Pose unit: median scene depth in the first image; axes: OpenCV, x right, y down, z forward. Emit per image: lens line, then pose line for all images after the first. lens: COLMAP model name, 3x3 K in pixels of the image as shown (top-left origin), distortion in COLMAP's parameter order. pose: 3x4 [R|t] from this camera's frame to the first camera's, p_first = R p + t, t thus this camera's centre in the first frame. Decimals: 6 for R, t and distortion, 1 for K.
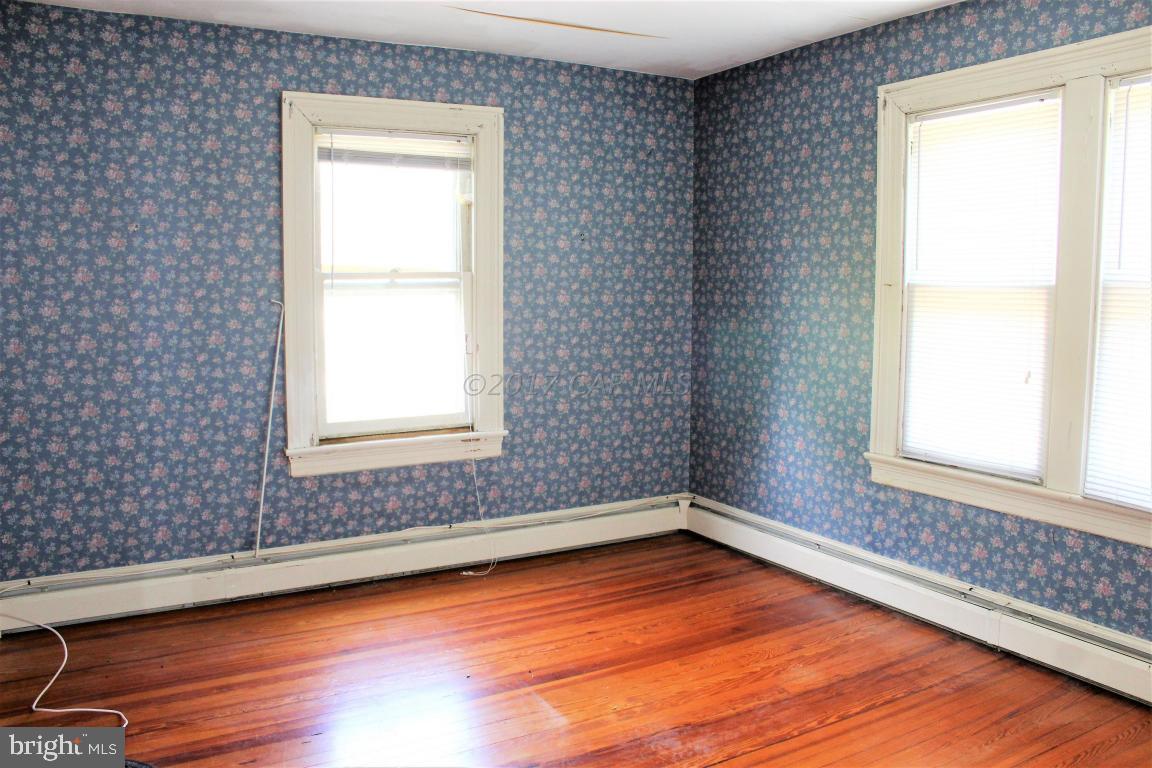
lens RADIAL K [[951.6, 0, 576.0], [0, 951.6, 384.0], [0, 0, 1]] dist [-0.167284, 0.150328]
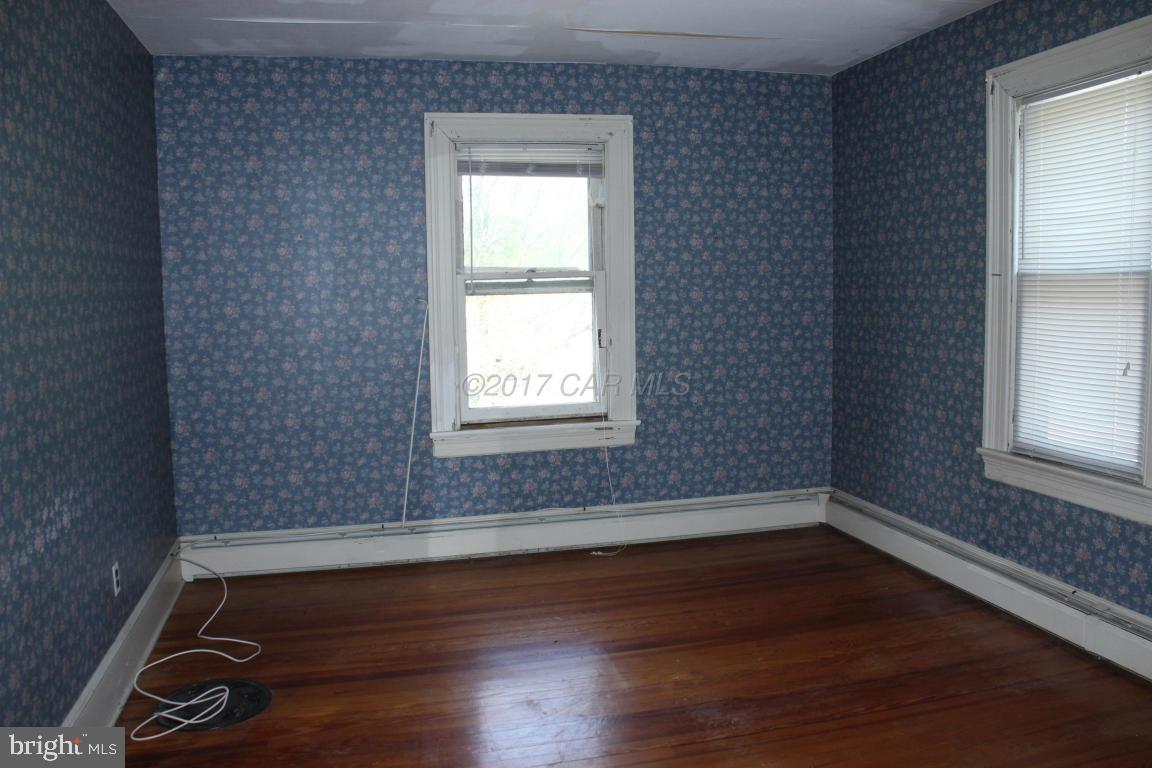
lens RADIAL K [[951.6, 0, 576.0], [0, 951.6, 384.0], [0, 0, 1]] dist [-0.167284, 0.150328]
pose [[0.962328, 0.008493, -0.271760, 0.165995], [-0.009061, 0.999959, -0.000835, 0.011592], [0.271741, 0.003266, 0.962365, -0.040326]]
